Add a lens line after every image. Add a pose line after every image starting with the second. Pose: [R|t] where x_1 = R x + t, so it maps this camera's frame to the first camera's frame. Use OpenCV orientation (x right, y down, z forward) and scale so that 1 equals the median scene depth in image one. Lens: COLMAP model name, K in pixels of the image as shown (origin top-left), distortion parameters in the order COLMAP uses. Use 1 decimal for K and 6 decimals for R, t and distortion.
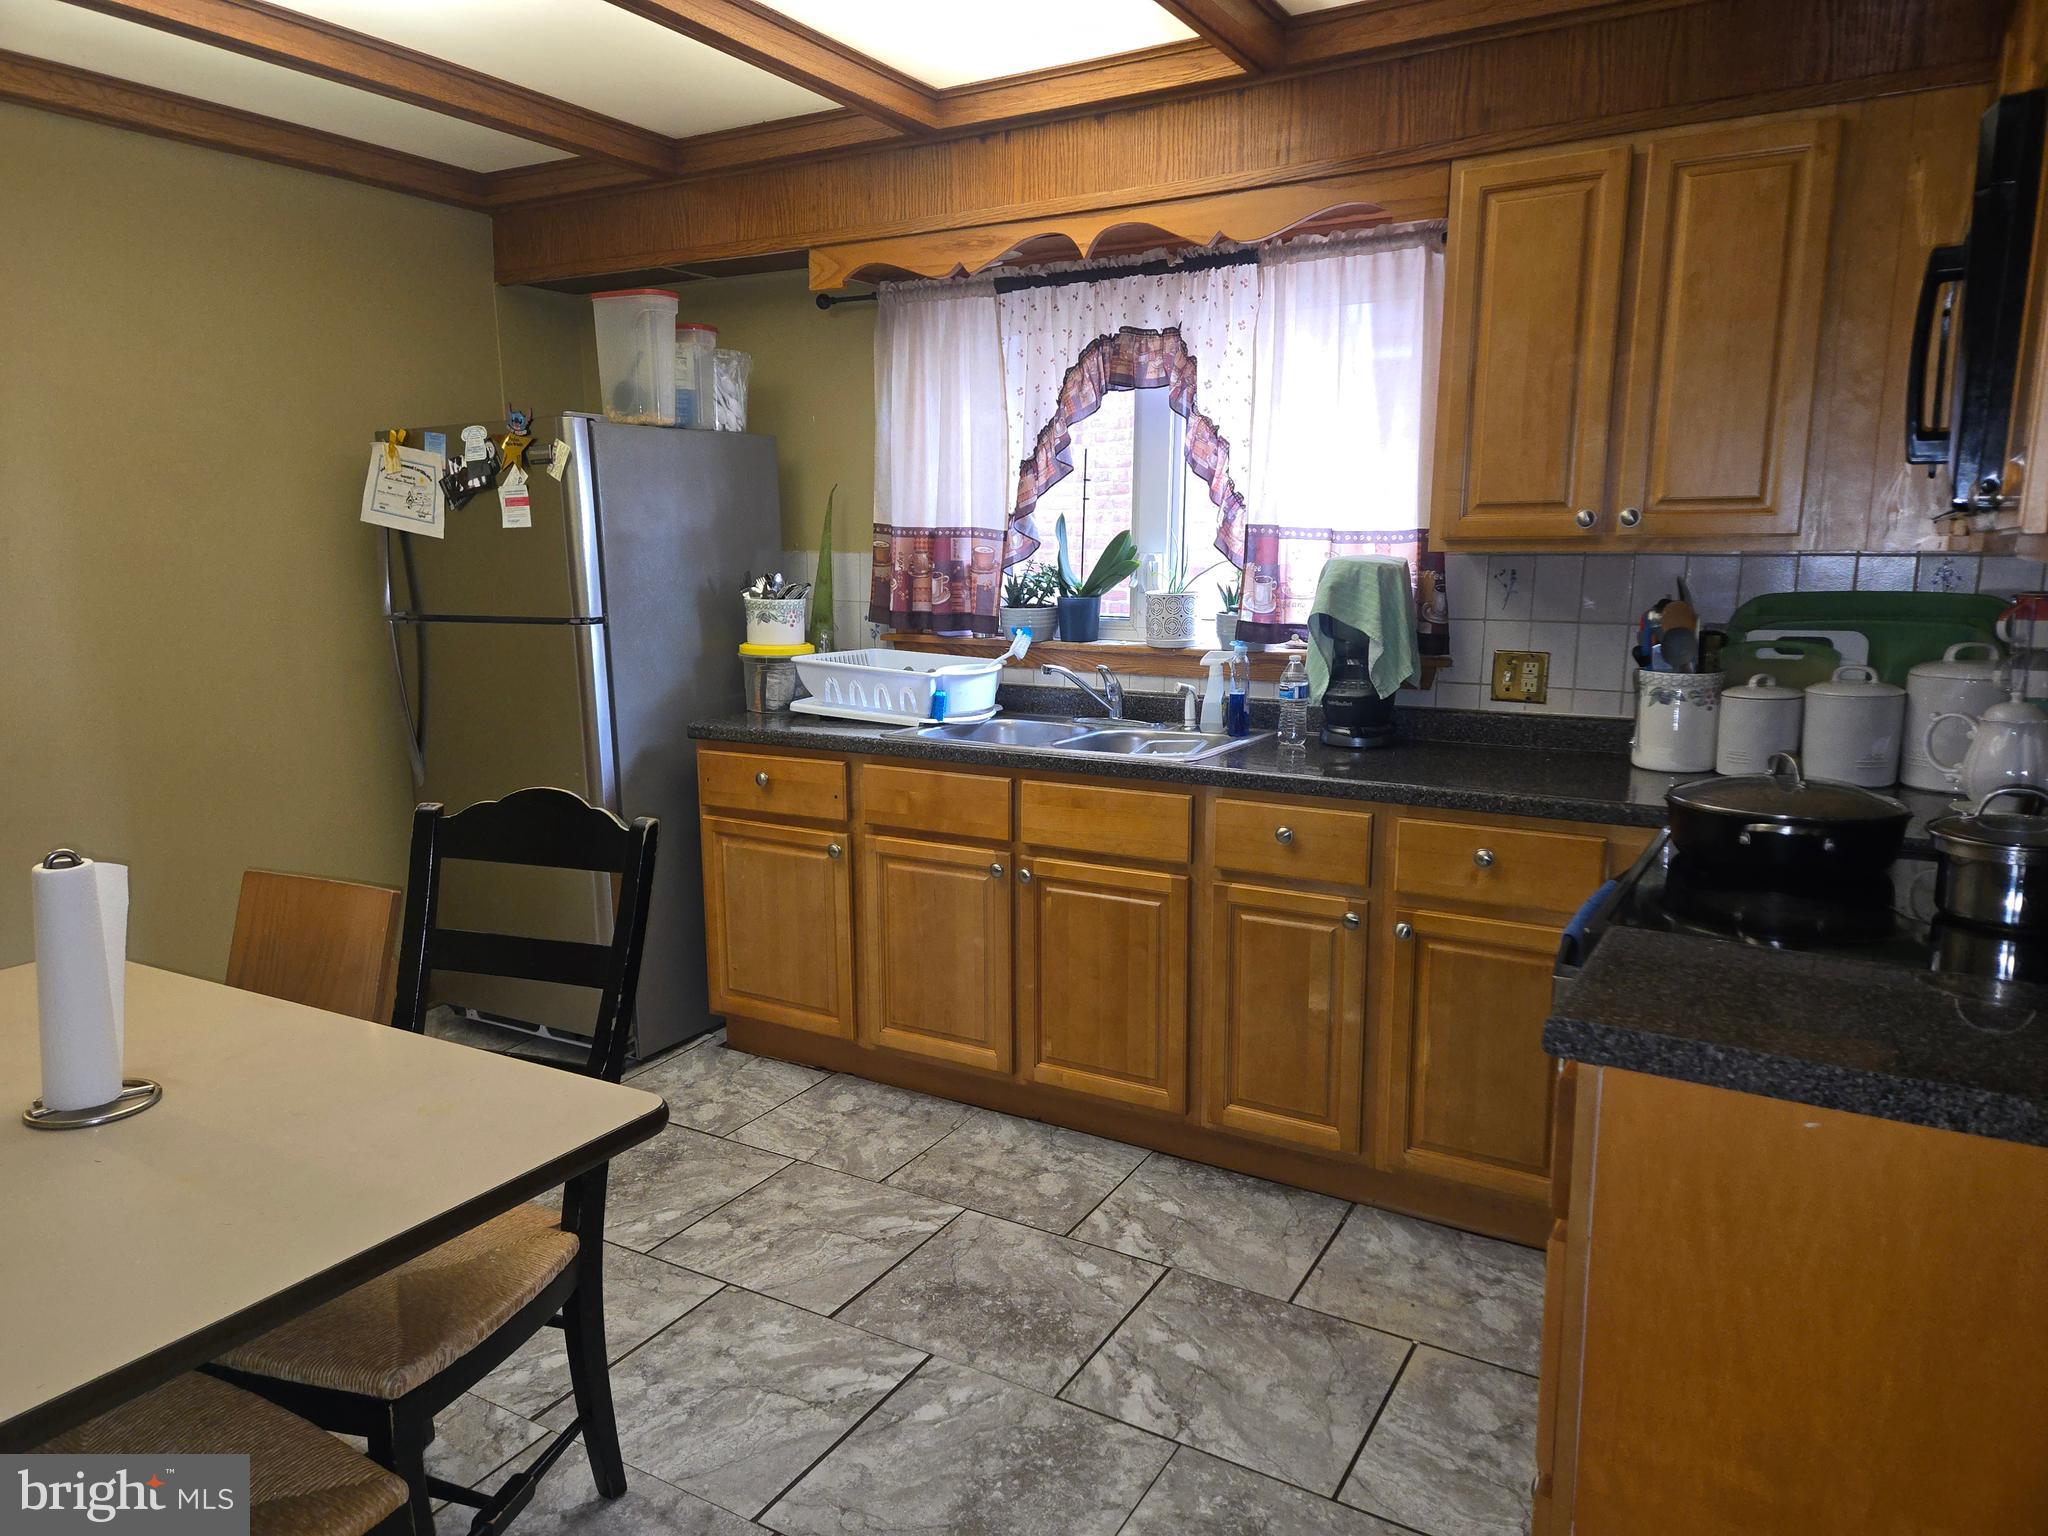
lens RADIAL K [[1367.7, 0, 1012.7], [0, 1367.7, 775.3], [0, 0, 1]] dist [0.078475, -0.061860]
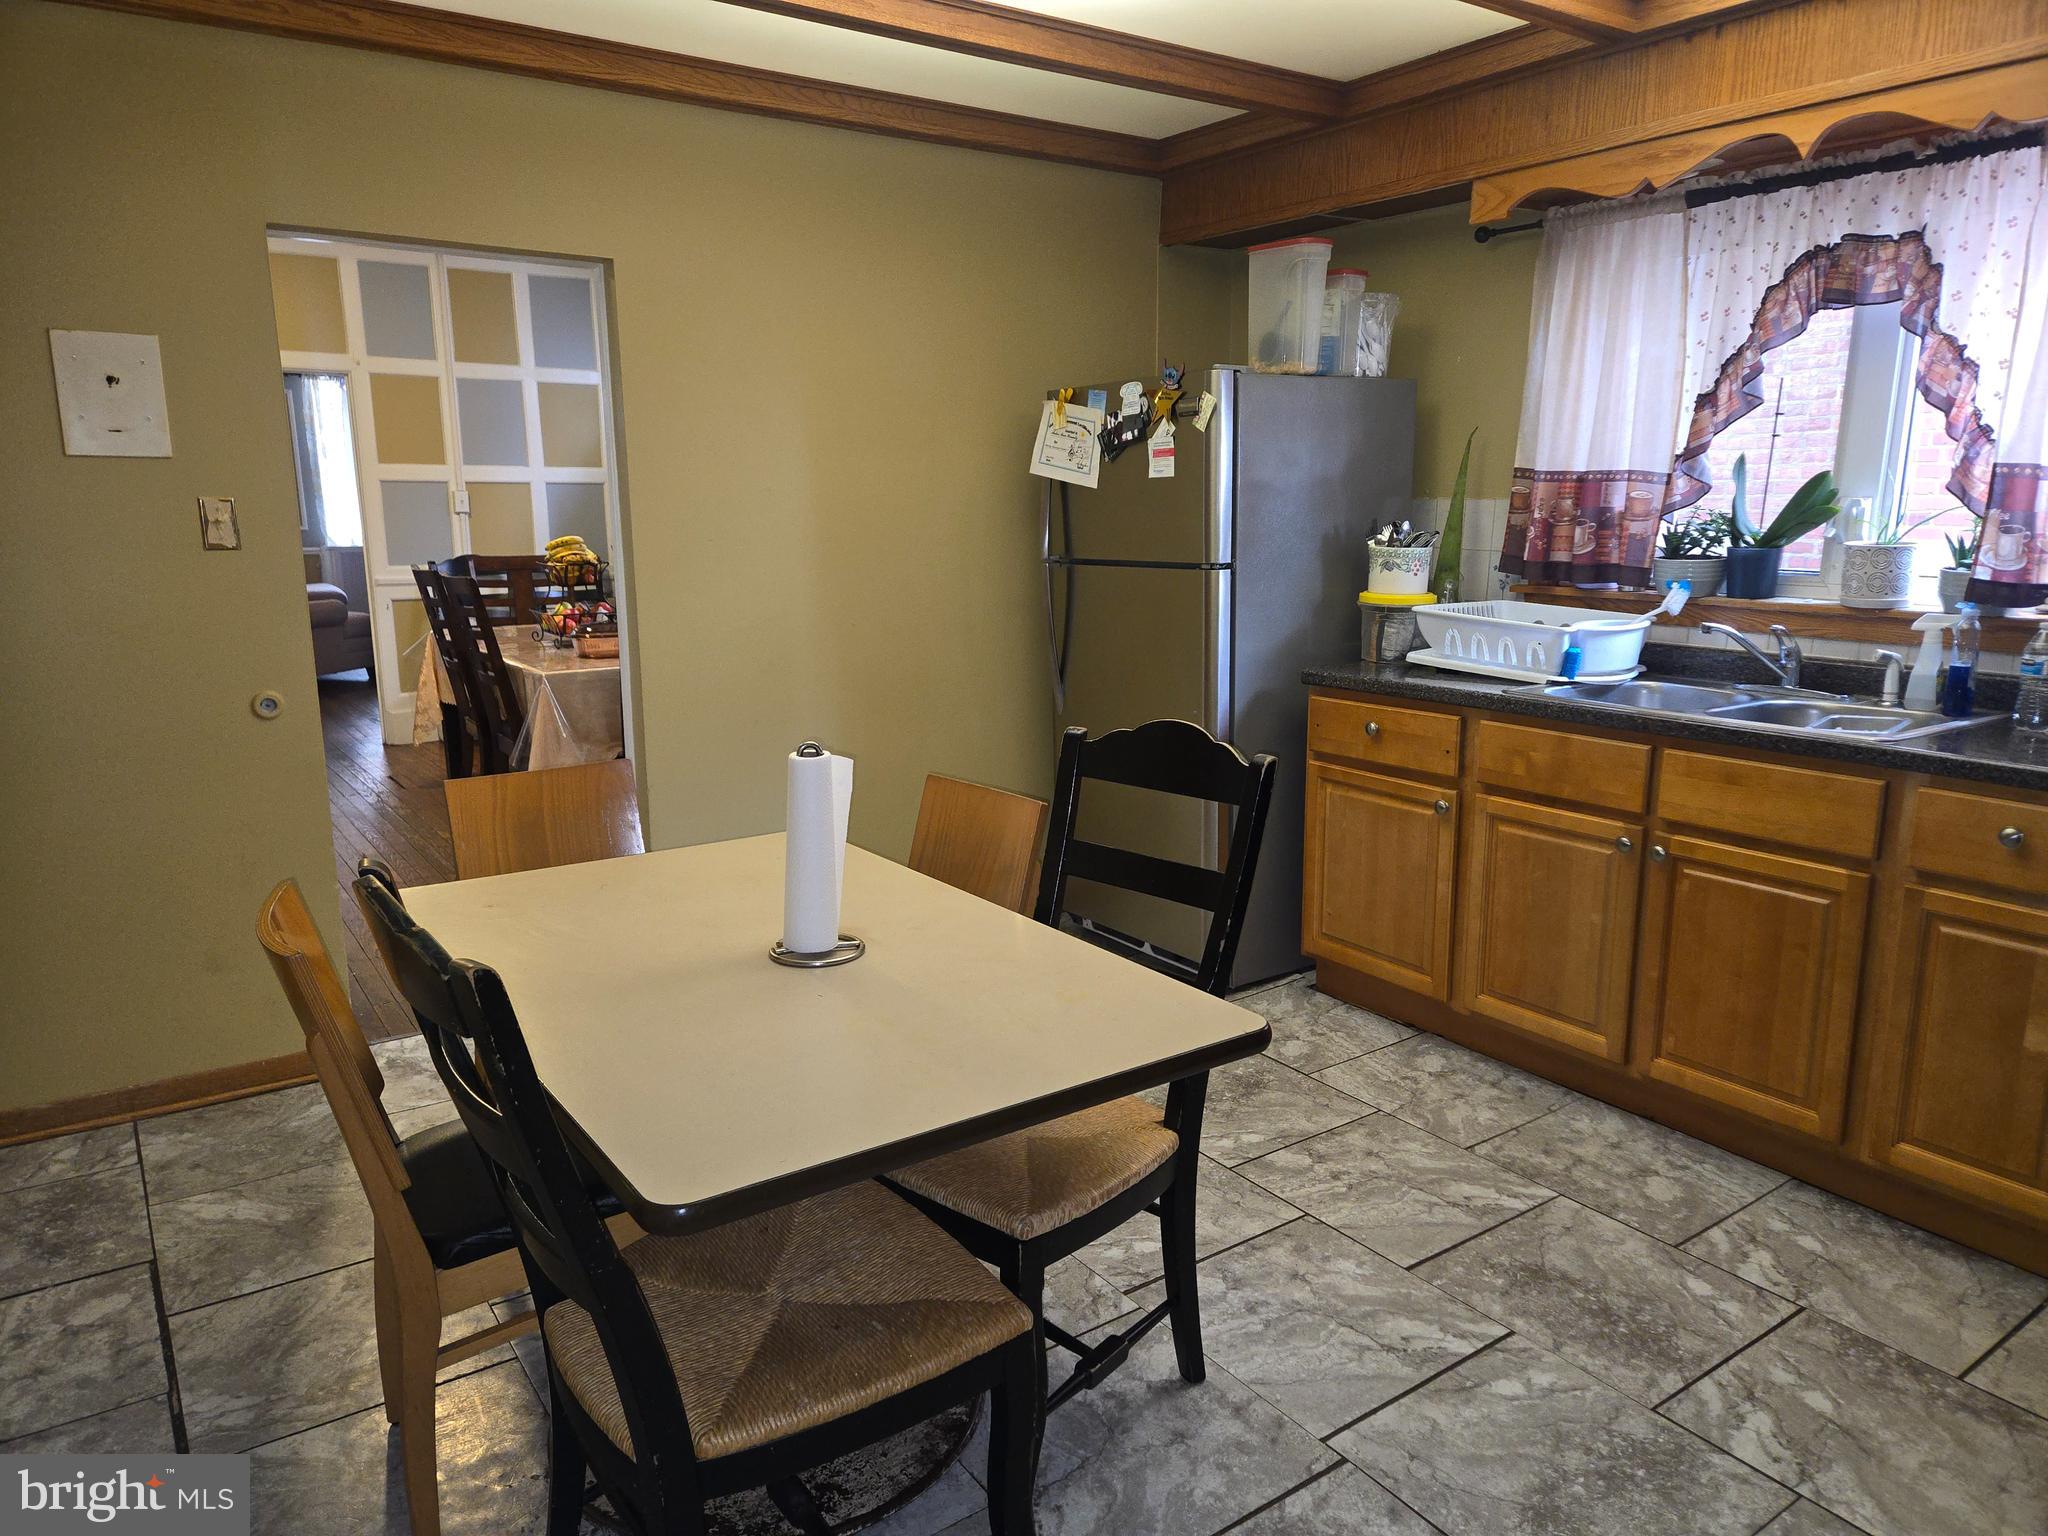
lens RADIAL K [[1367.7, 0, 1032.3], [0, 1367.7, 774.0], [0, 0, 1]] dist [0.078475, -0.061860]
pose [[0.912863, 0.083322, -0.399674, -0.007362], [-0.069320, 0.996371, 0.049390, 0.003916], [0.402339, -0.017381, 0.915326, -0.015450]]
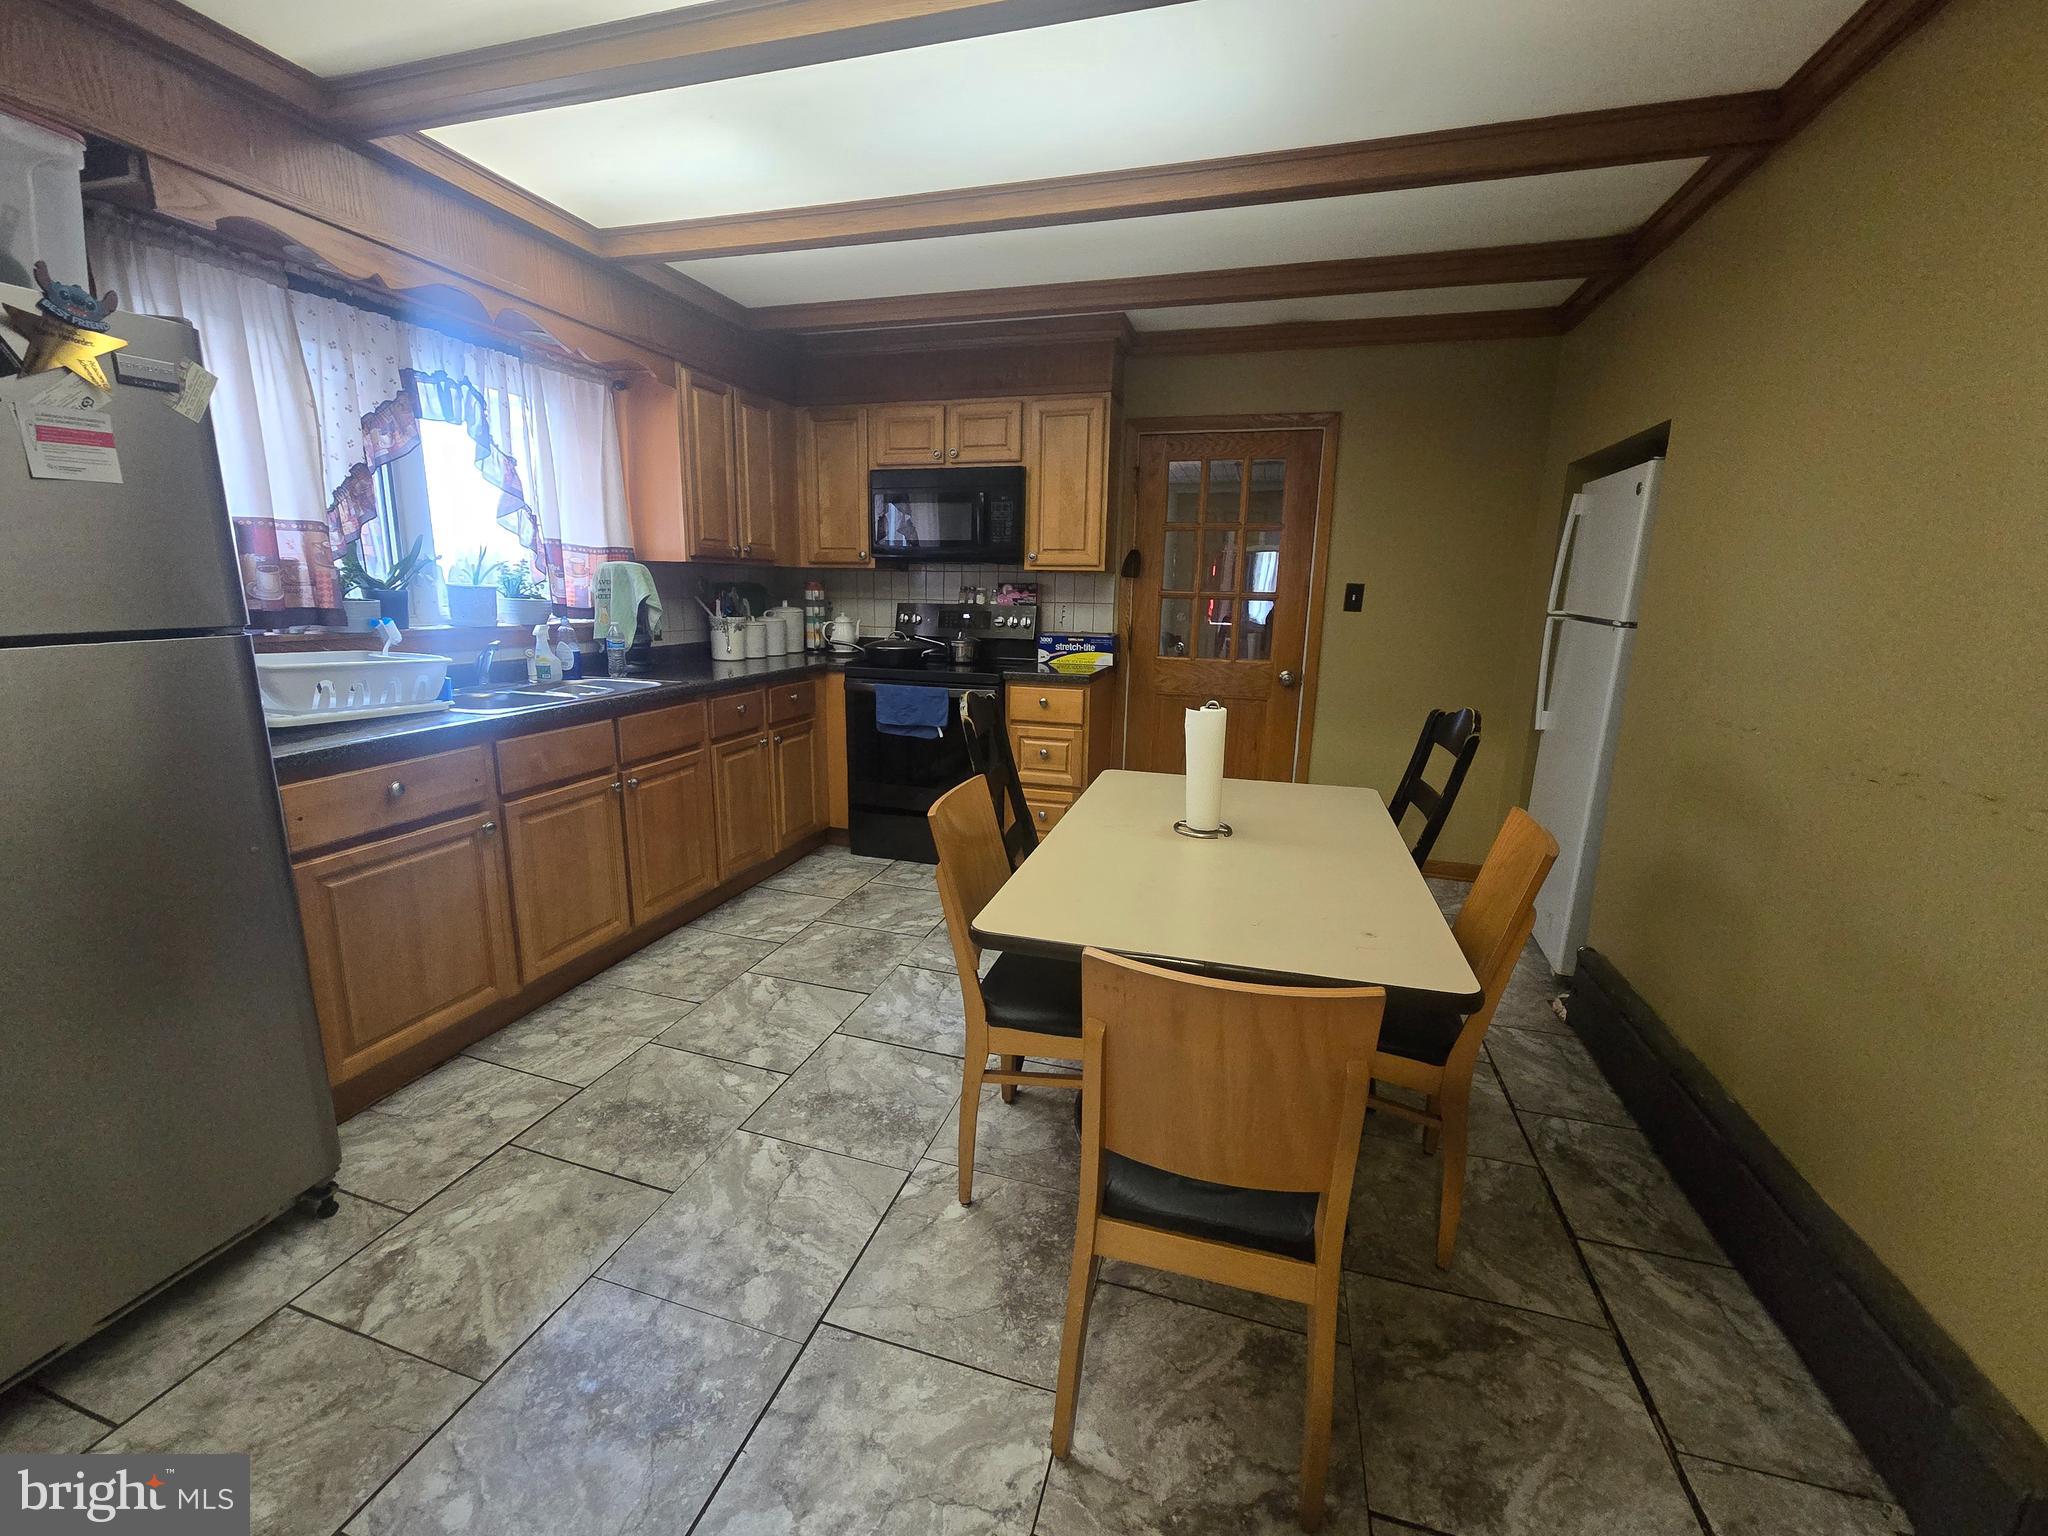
lens RADIAL K [[835.3, 0, 1019.3], [0, 835.3, 761.6], [0, 0, 1]] dist [-0.003325, 0.000219]
pose [[-0.246601, -0.204420, 0.947312, -0.941905], [0.145164, 0.958680, 0.244662, -0.106229], [-0.958184, 0.197849, -0.206737, 0.815074]]
